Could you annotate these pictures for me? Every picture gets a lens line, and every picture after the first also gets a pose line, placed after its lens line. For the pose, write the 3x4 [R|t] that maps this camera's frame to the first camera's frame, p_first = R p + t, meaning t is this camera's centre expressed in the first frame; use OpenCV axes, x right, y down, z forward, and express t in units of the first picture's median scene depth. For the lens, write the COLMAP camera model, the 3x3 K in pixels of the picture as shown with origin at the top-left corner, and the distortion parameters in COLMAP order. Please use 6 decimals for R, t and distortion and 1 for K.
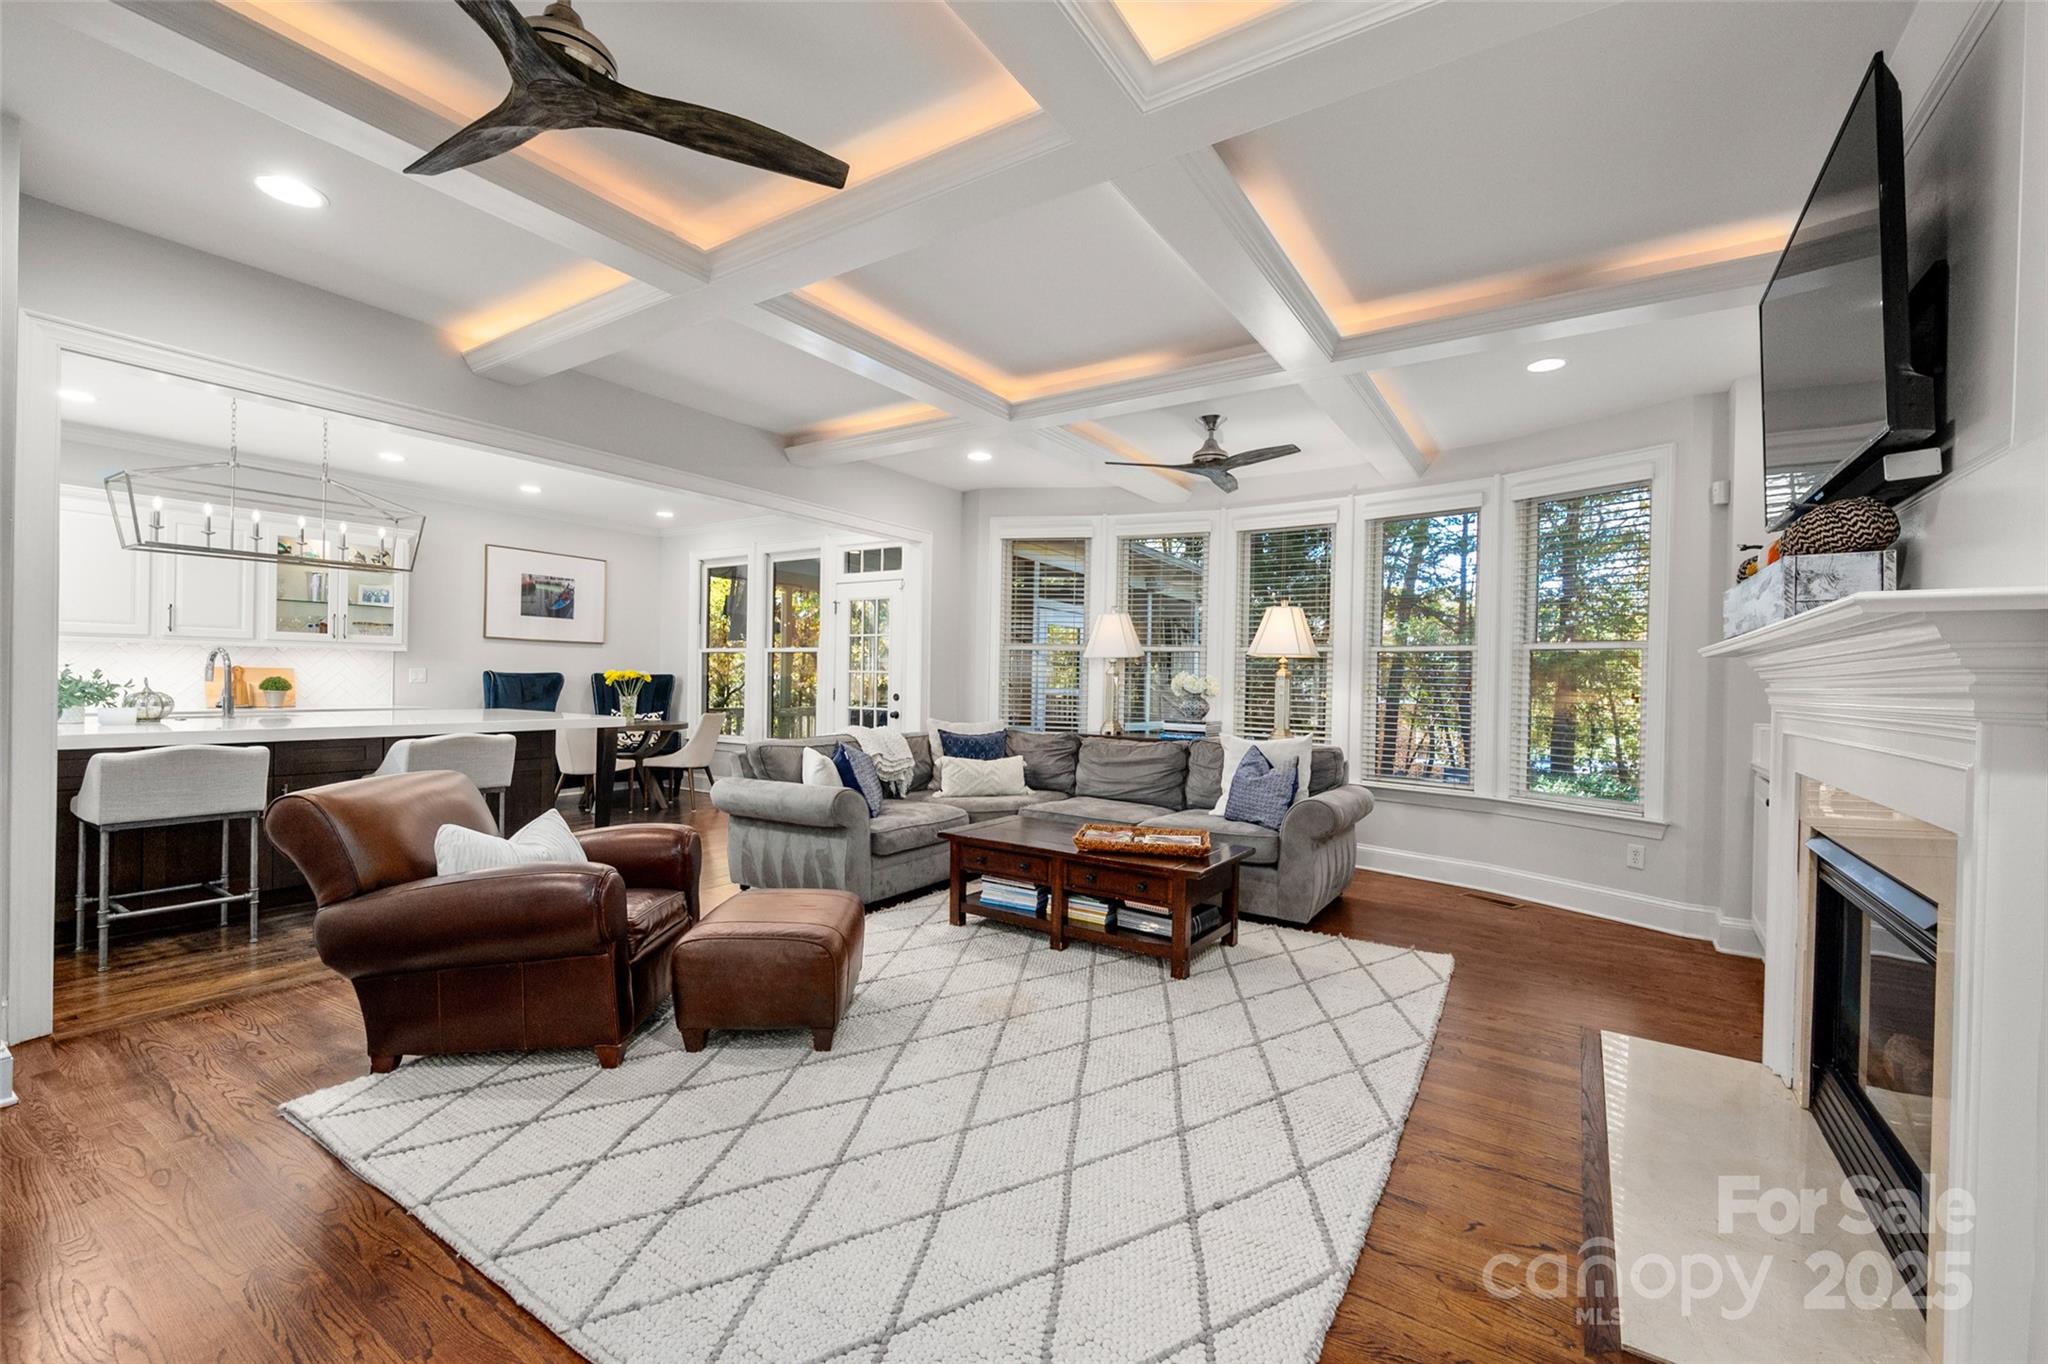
lens RADIAL K [[858.1, 0, 1023.9], [0, 858.1, 684.5], [0, 0, 1]] dist [0.001047, 0.000033]
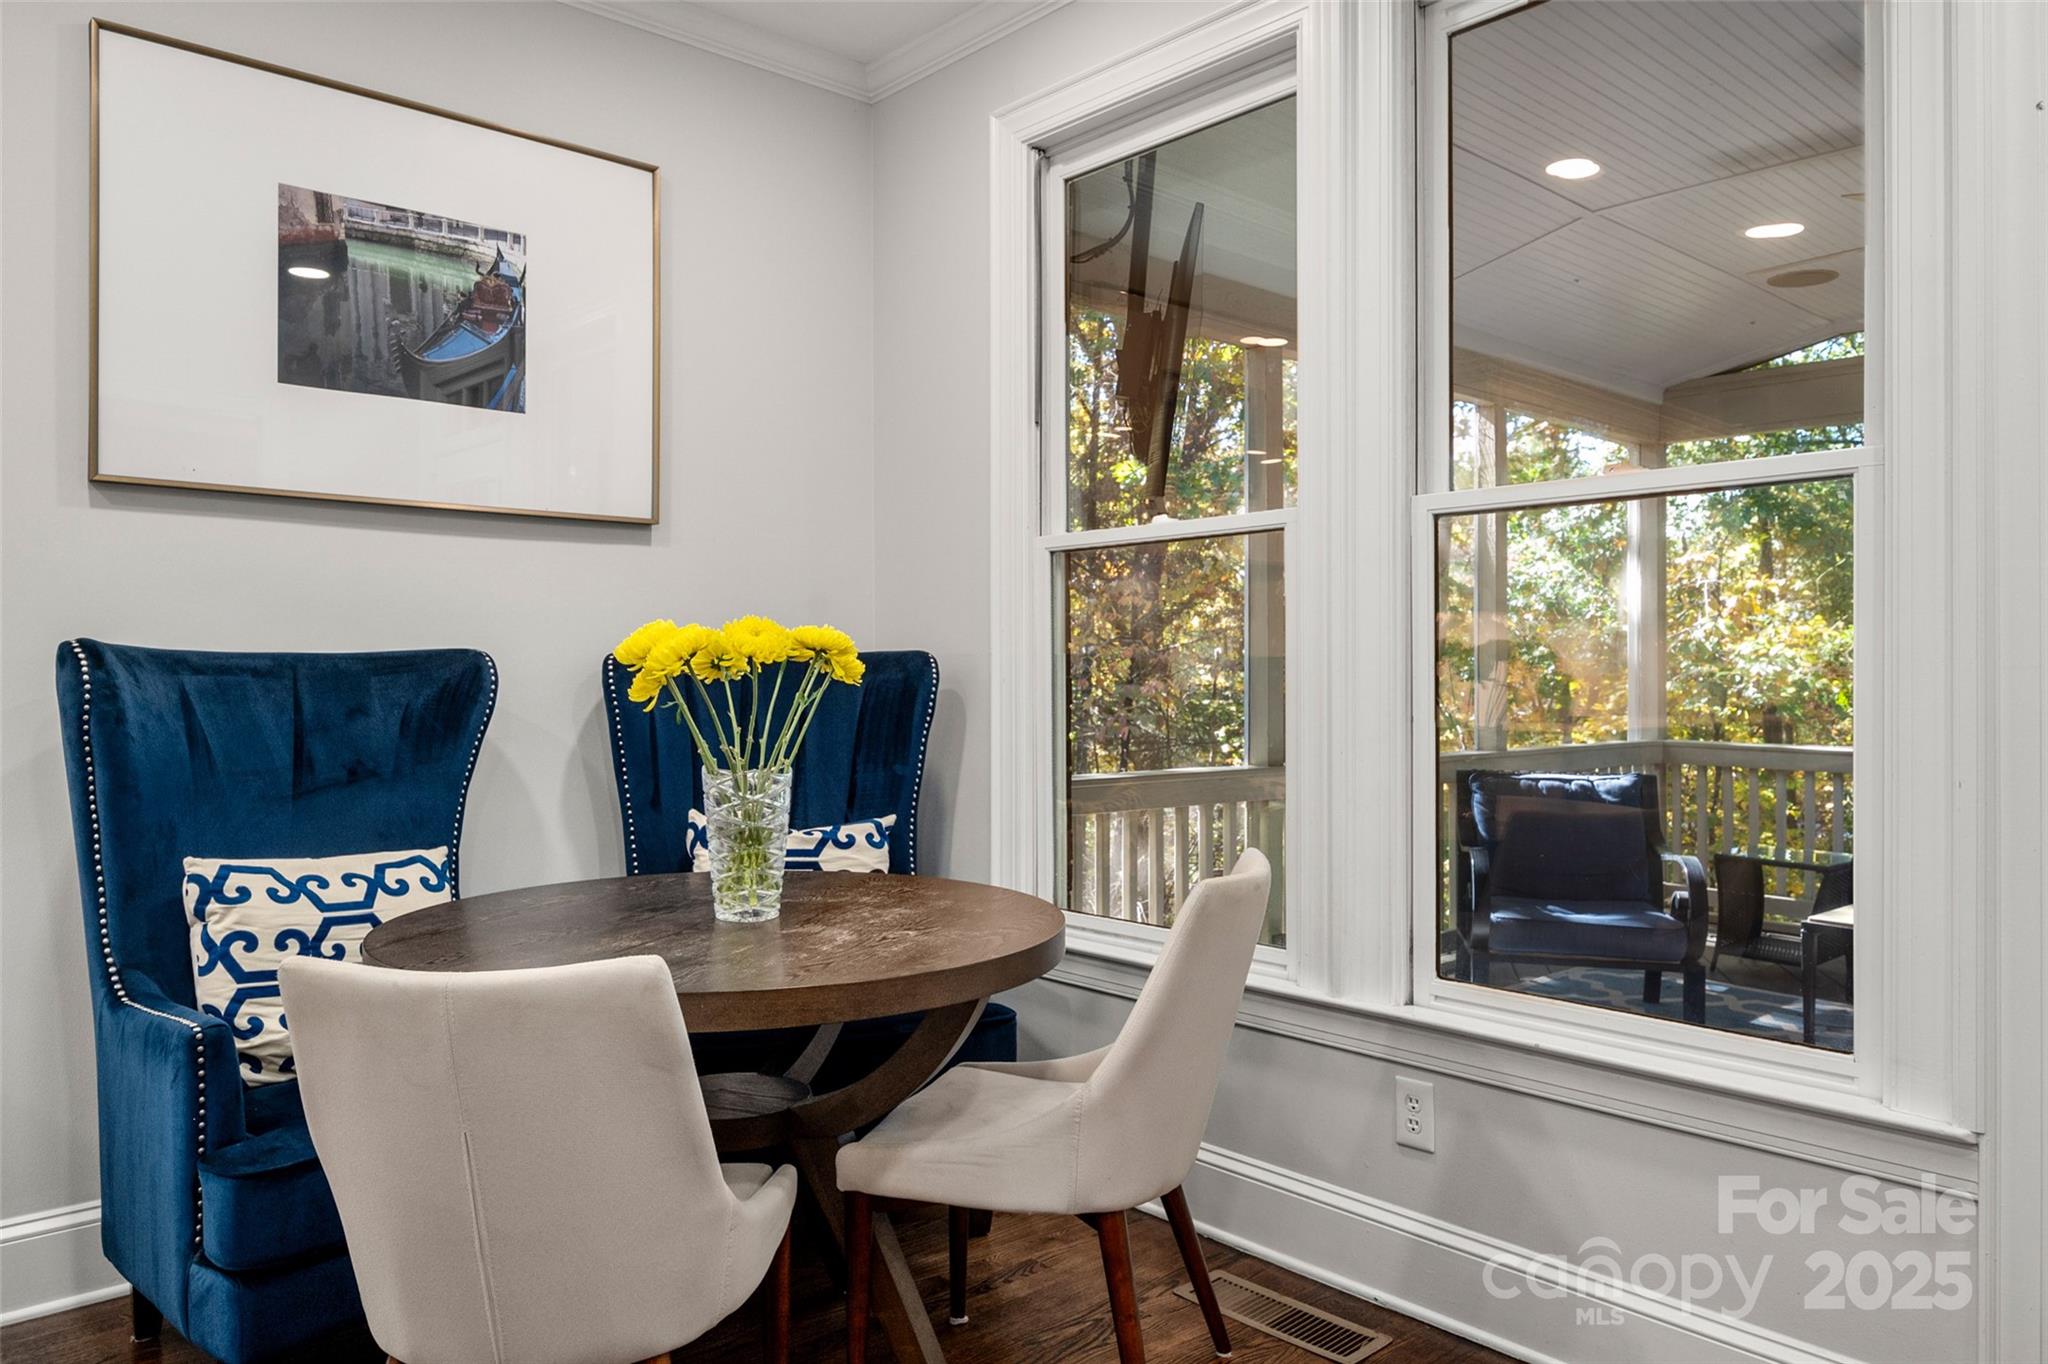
lens RADIAL K [[1387.4, 0, 1021.3], [0, 1387.4, 680.9], [0, 0, 1]] dist [0.000419, 0.000156]
pose [[0.967274, -0.018376, -0.253069, -0.334159], [0.016182, 0.999811, -0.010747, -0.000359], [0.253218, 0.006300, 0.967389, 0.739036]]
